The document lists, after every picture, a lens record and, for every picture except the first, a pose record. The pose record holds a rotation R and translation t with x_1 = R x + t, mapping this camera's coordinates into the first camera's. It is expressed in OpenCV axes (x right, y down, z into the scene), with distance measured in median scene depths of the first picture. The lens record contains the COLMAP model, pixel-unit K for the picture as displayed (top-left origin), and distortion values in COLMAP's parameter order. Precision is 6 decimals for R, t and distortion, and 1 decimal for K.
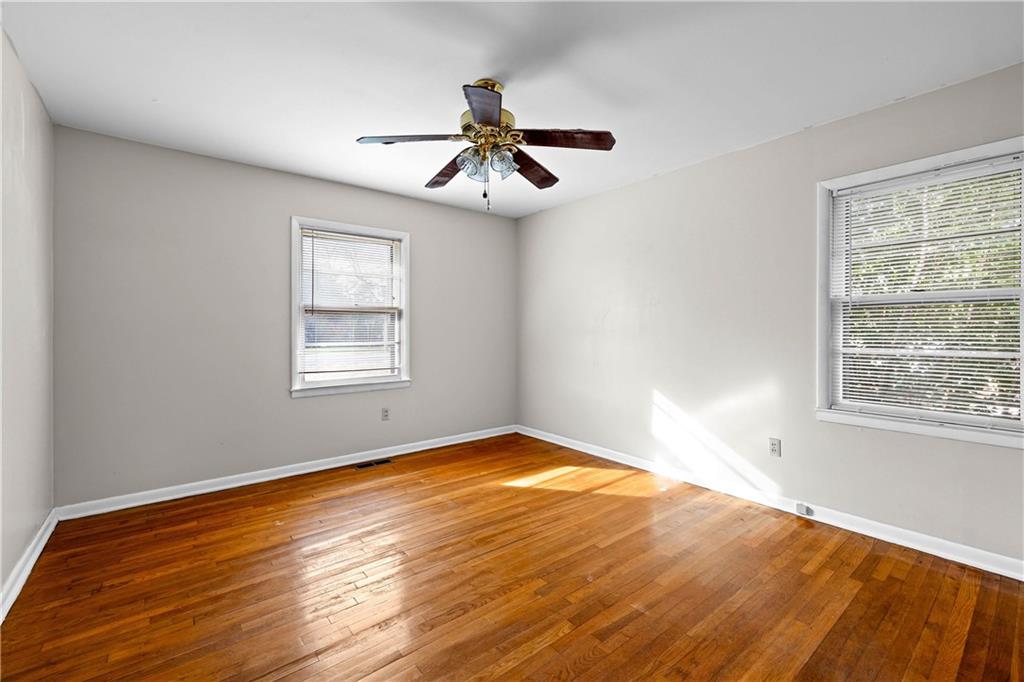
lens RADIAL K [[431.2, 0, 512.0], [0, 431.2, 341.0], [0, 0, 1]] dist [0.001811, 0.000265]
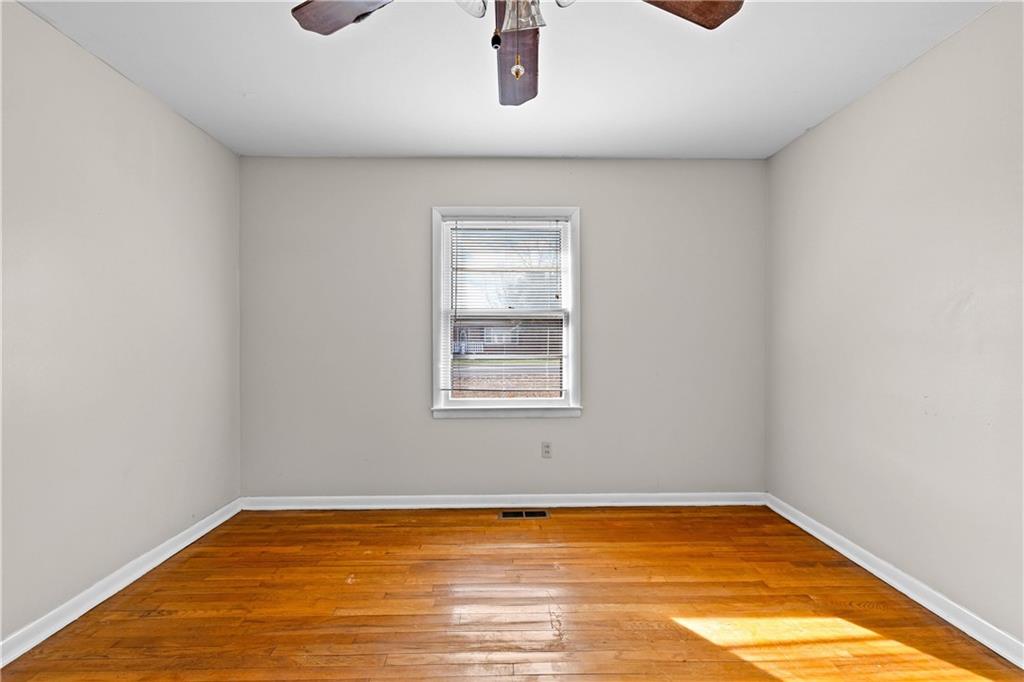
lens RADIAL K [[431.2, 0, 512.0], [0, 431.2, 341.0], [0, 0, 1]] dist [0.001811, 0.000265]
pose [[0.793392, 0.002893, -0.608704, 0.140831], [-0.017767, 0.999673, -0.018407, -0.008794], [0.608451, 0.025418, 0.793184, 0.408734]]
